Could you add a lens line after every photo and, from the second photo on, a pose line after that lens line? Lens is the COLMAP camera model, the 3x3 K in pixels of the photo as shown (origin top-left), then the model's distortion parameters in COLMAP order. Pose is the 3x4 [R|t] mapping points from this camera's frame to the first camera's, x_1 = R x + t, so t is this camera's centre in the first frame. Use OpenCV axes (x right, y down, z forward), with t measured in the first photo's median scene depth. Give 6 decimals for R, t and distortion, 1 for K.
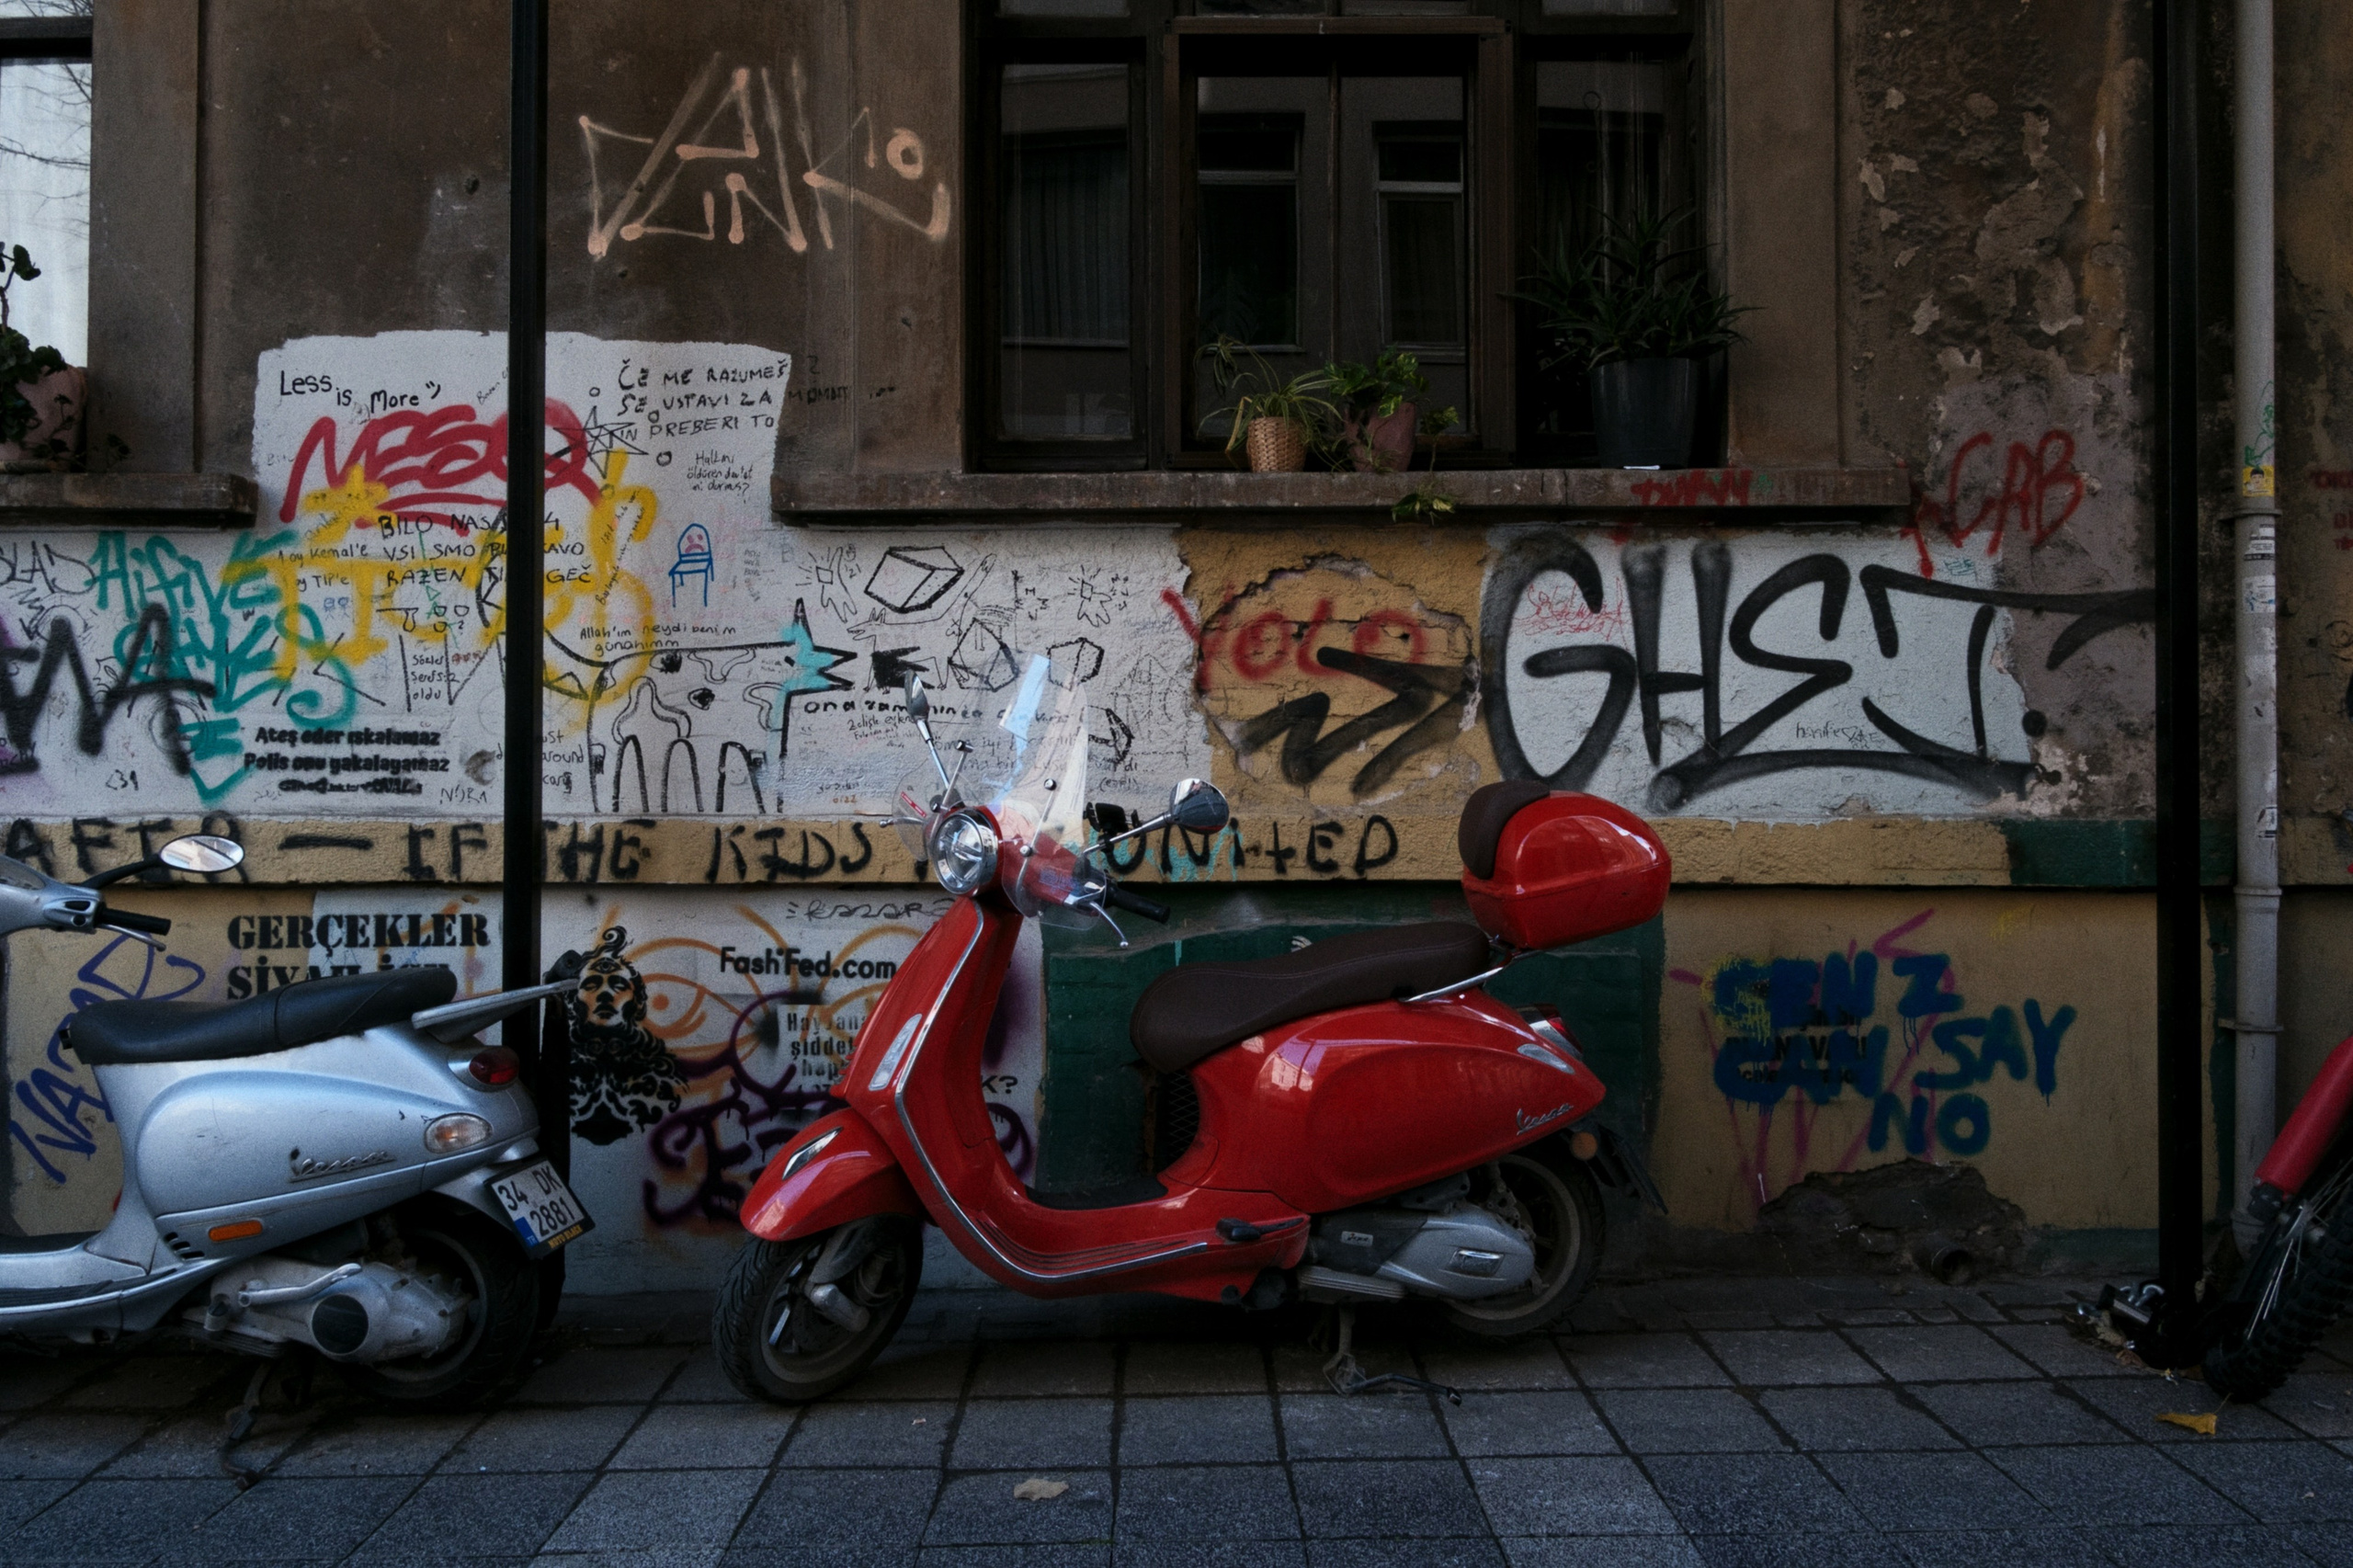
lens RADIAL K [[1630.4, 0, 1180.7], [0, 1630.4, 746.1], [0, 0, 1]] dist [0.032319, -0.031068]
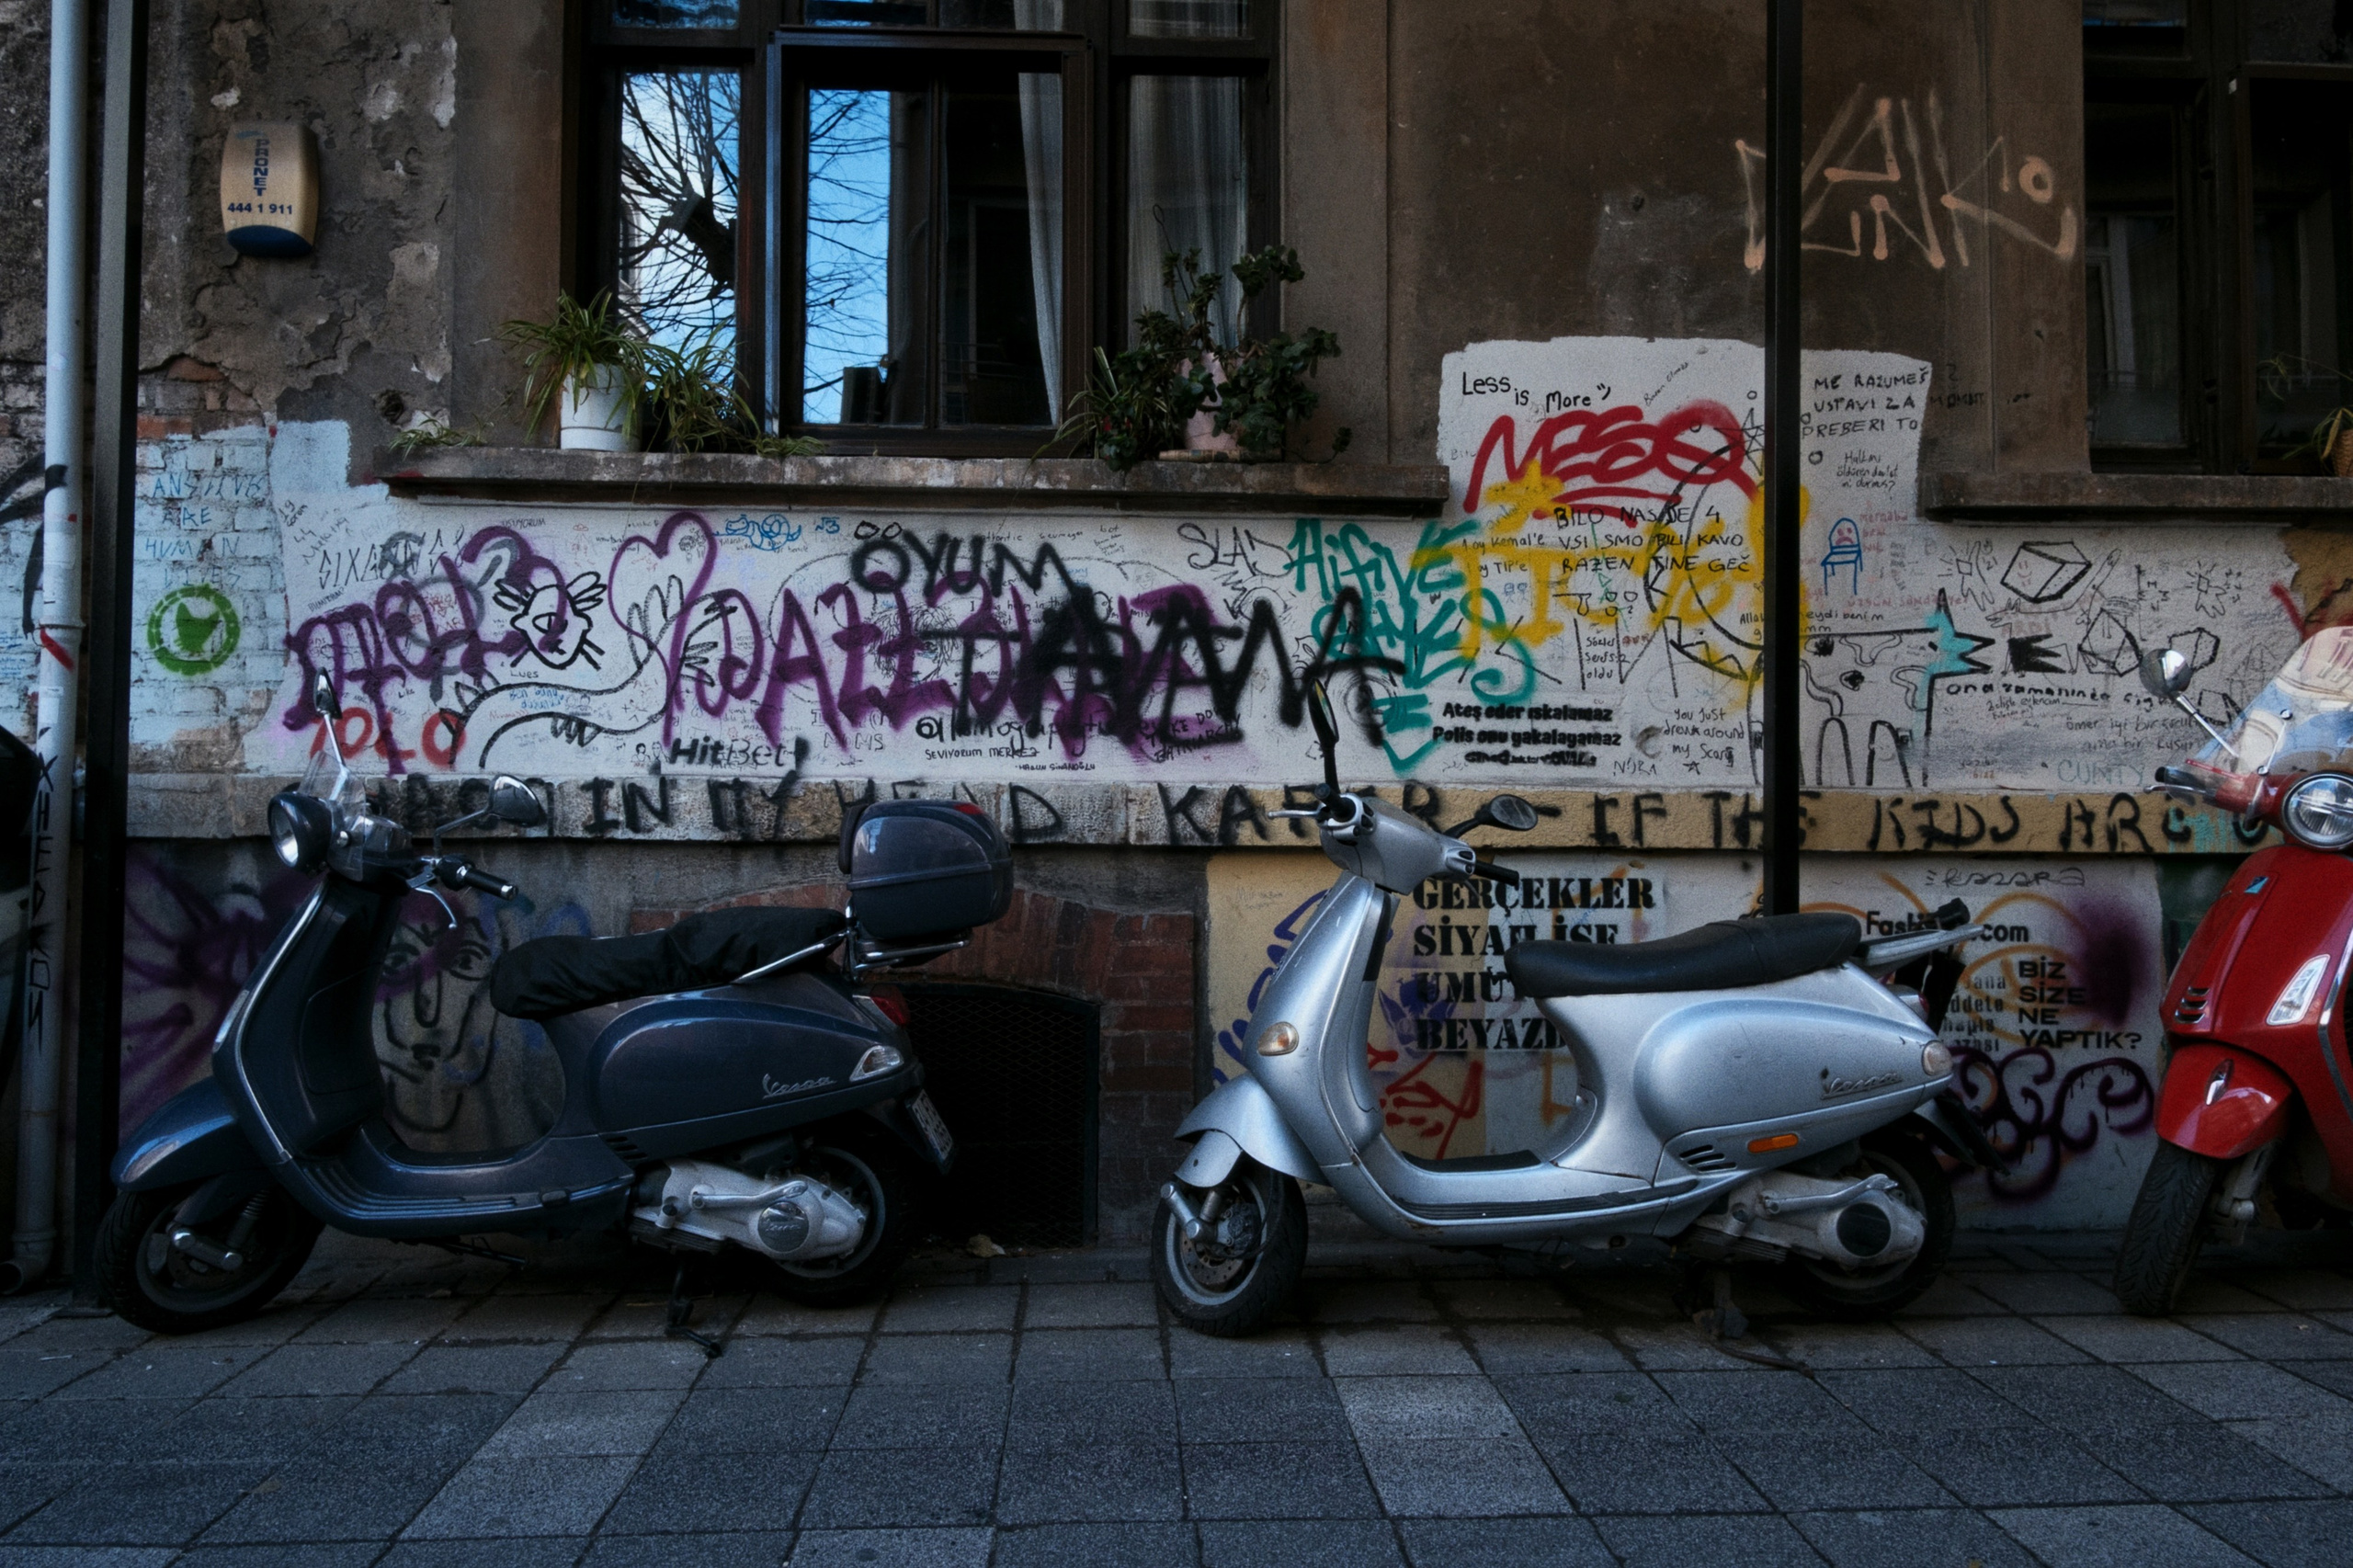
lens RADIAL K [[1615.8, 0, 1176.5], [0, 1615.8, 784.0], [0, 0, 1]] dist [0.029925, -0.029612]
pose [[0.999258, 0.009092, 0.037435, -0.776508], [-0.008780, 0.999925, -0.008480, 0.052287], [-0.037510, 0.008145, 0.999263, -0.051271]]
